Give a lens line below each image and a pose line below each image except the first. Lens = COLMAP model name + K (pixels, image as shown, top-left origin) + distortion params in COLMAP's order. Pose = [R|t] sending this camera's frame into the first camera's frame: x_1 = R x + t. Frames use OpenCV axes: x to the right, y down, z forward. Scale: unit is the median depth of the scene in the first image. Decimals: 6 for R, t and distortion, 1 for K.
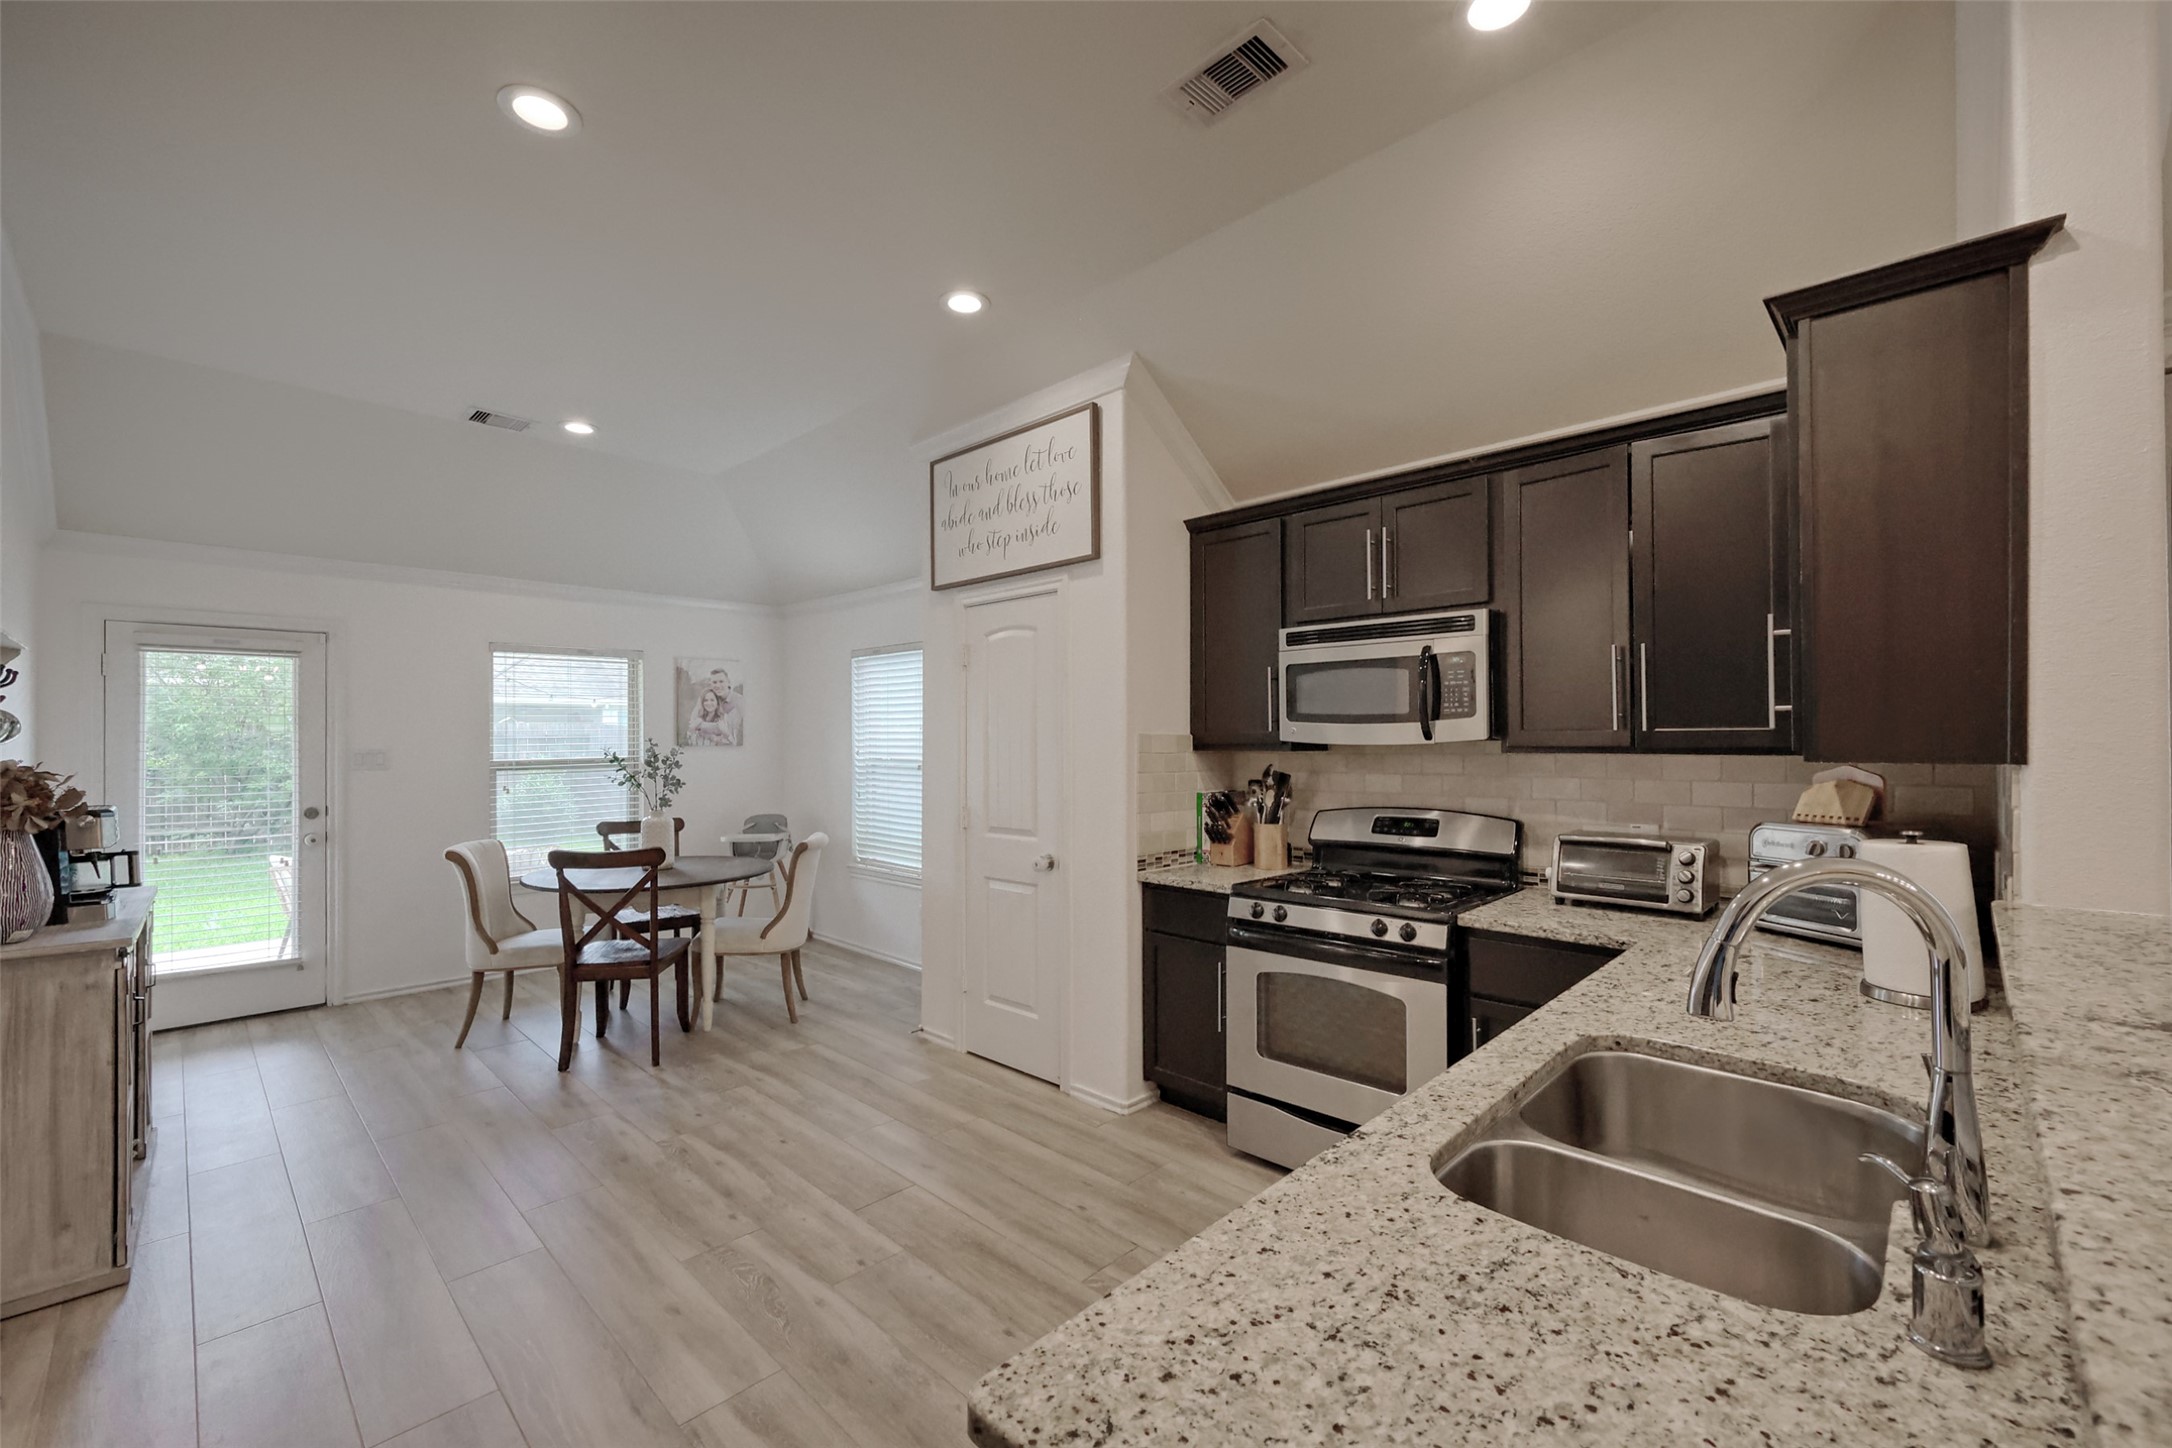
lens RADIAL K [[882.9, 0, 1082.3], [0, 882.9, 735.2], [0, 0, 1]] dist [-0.000309, -0.000160]
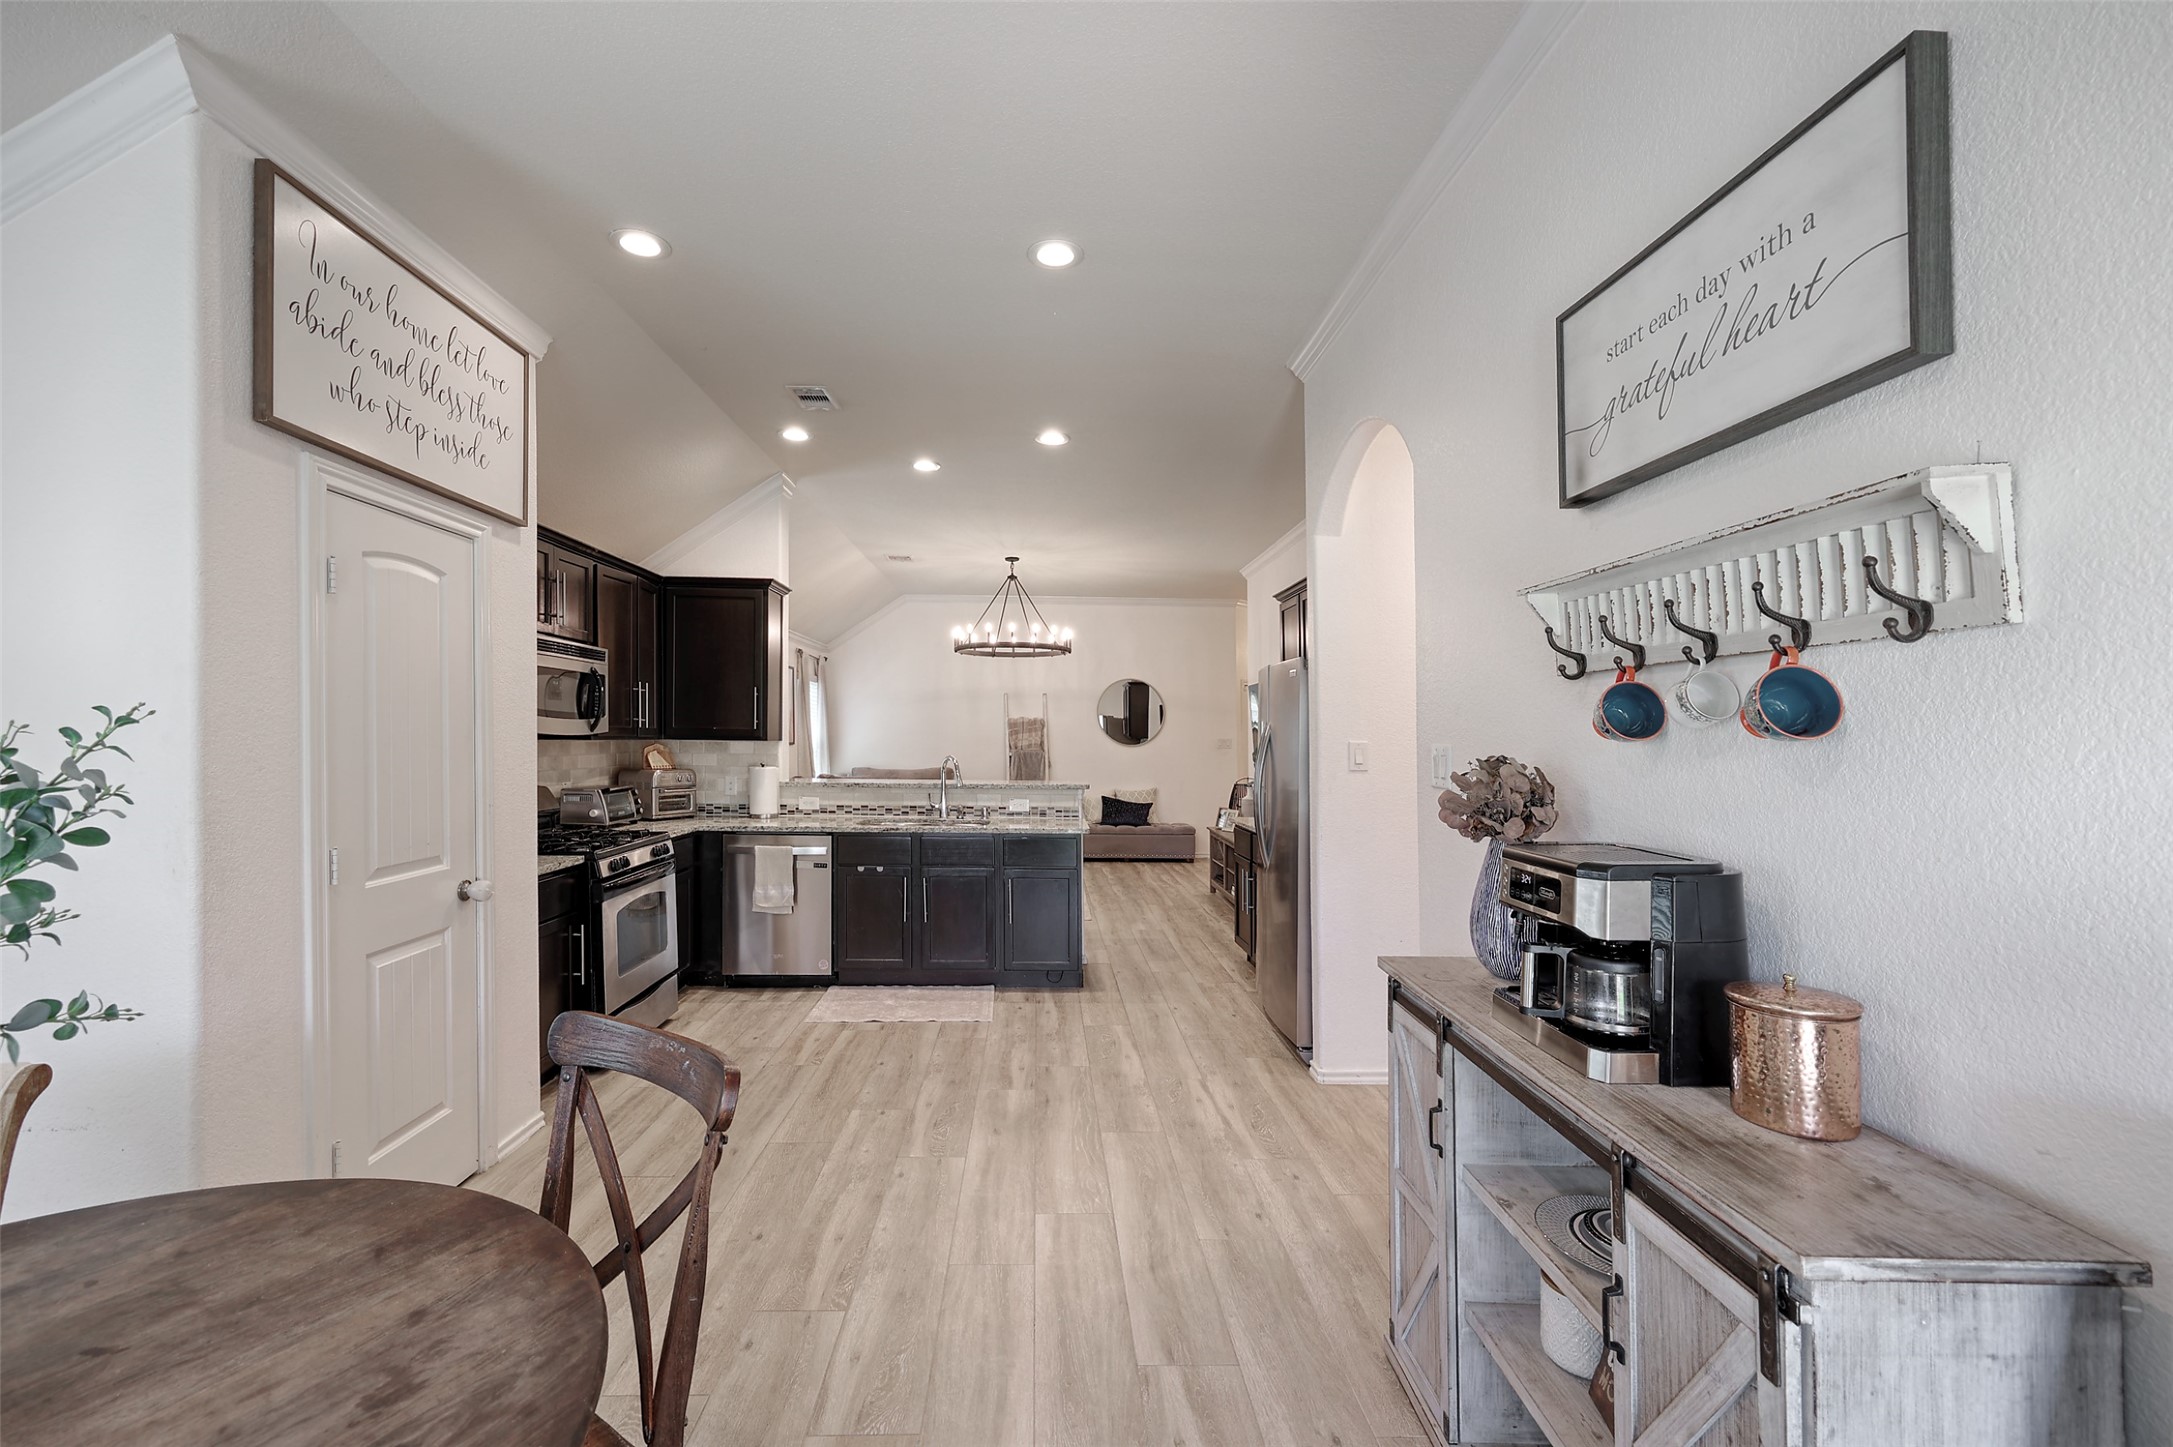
lens RADIAL K [[903.4, 0, 1060.0], [0, 903.4, 732.5], [0, 0, 1]] dist [-0.001382, 0.000485]
pose [[-0.712286, 0.002254, 0.701886, -0.883743], [-0.005953, 0.999939, -0.009252, 0.012127], [-0.701864, -0.010769, -0.712229, 1.103856]]
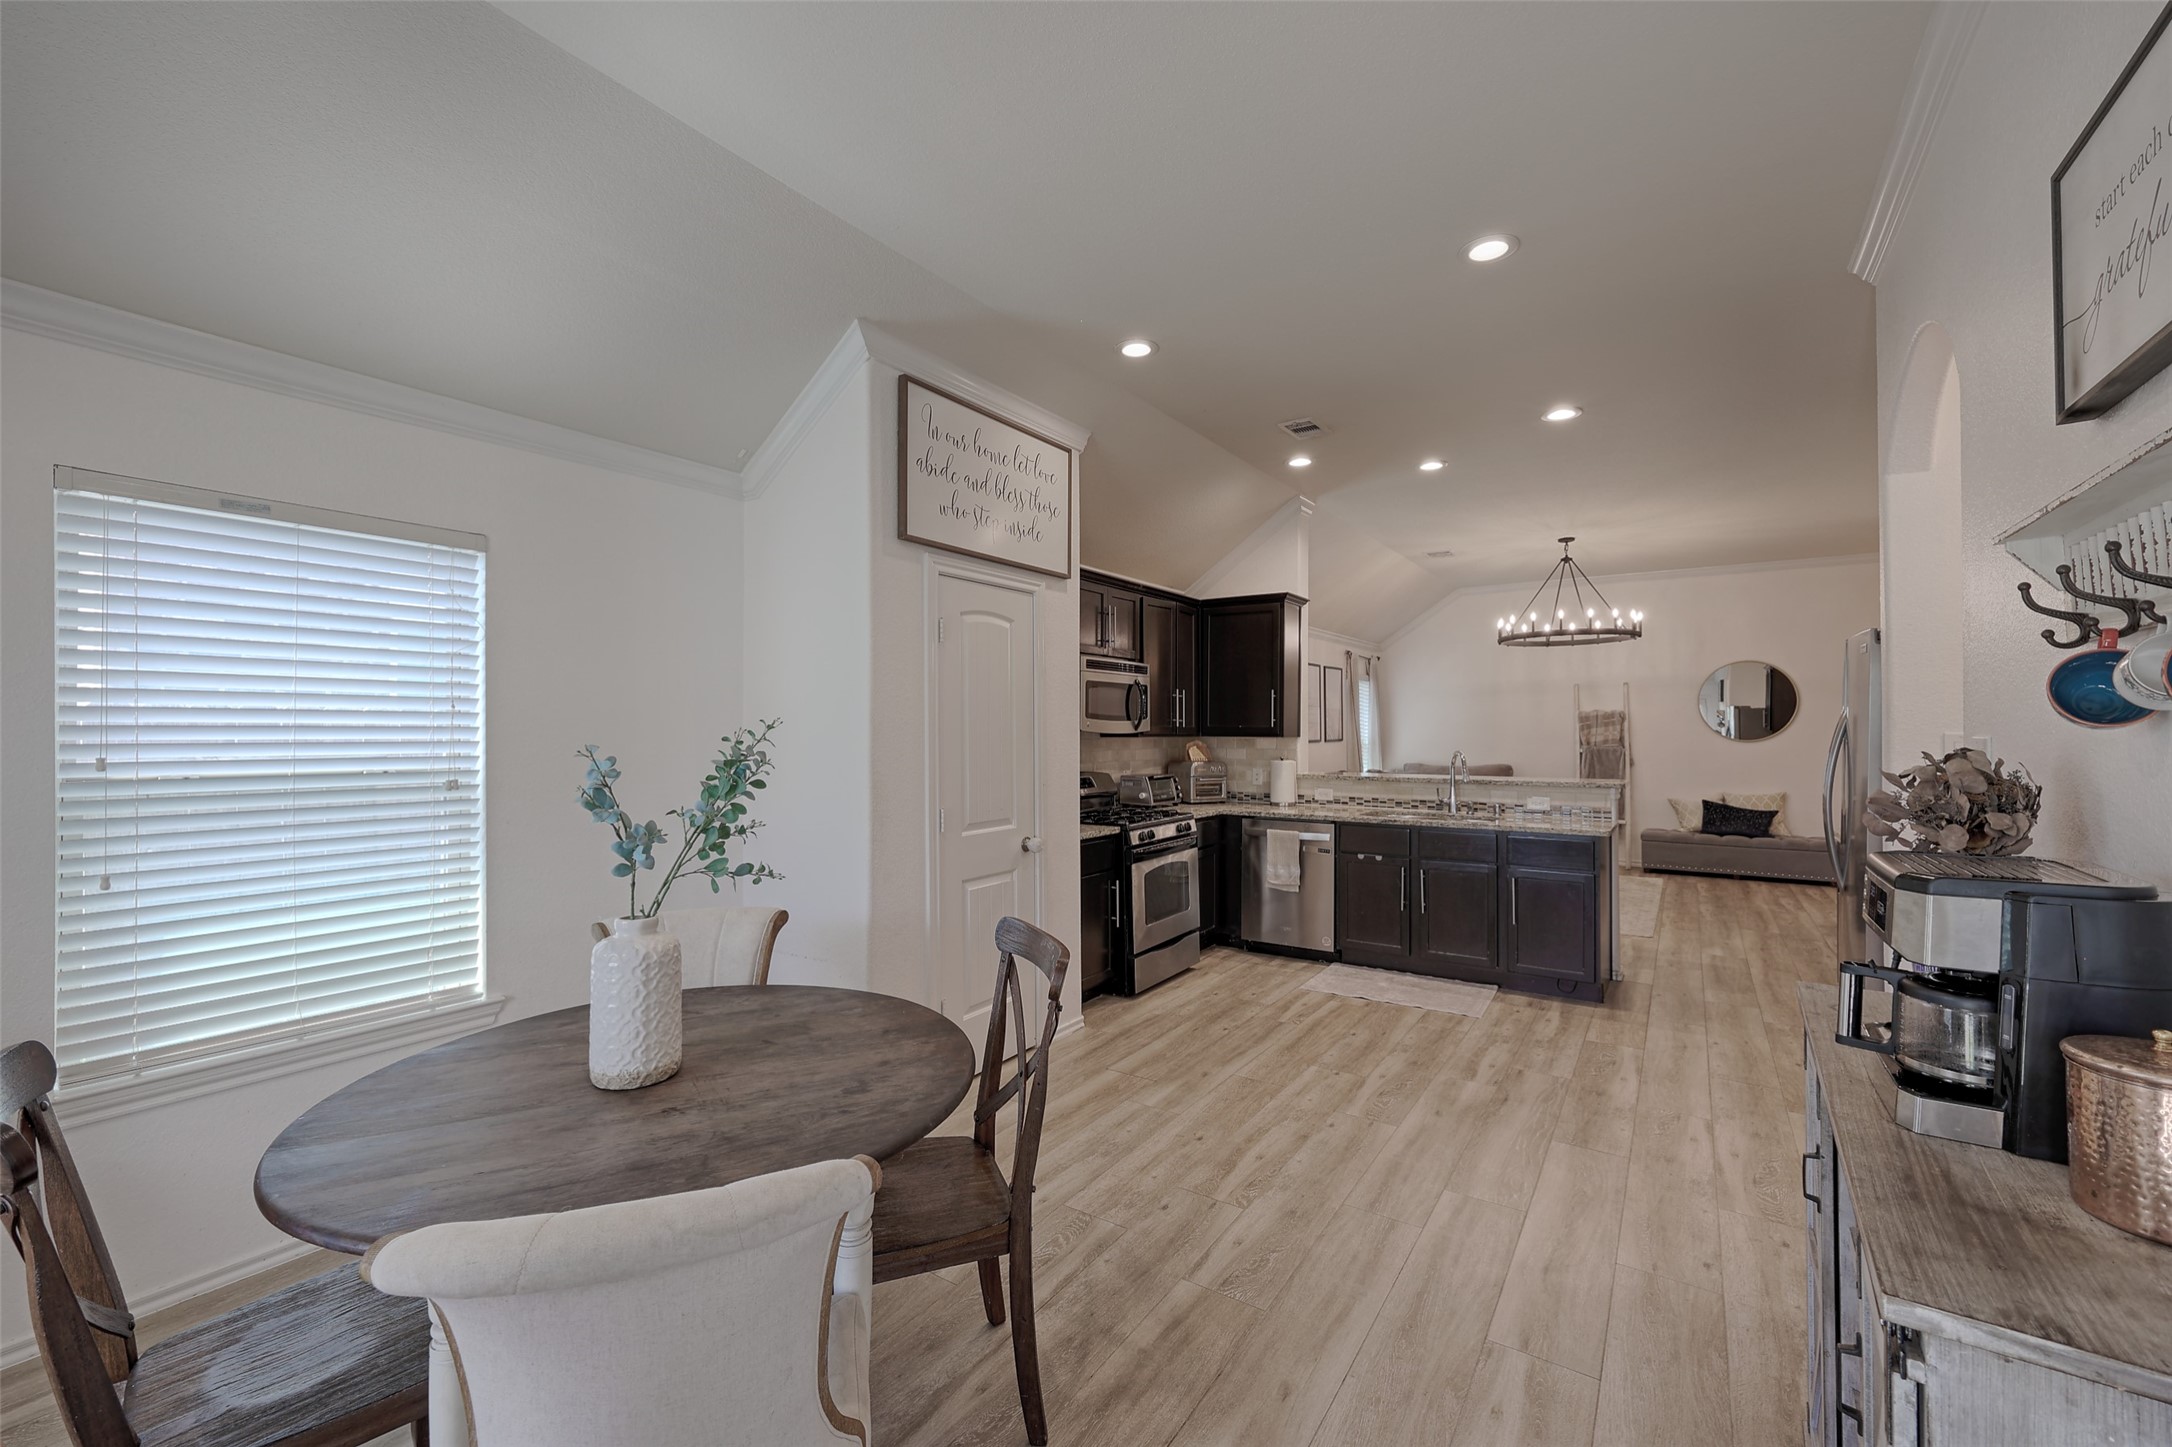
lens RADIAL K [[878.9, 0, 1088.6], [0, 878.9, 724.9], [0, 0, 1]] dist [-0.000028, 0.000089]
pose [[-0.171559, 0.013238, 0.985085, -1.018825], [0.000670, 0.999911, -0.013321, 0.013461], [-0.985174, -0.001625, -0.171553, 1.026551]]
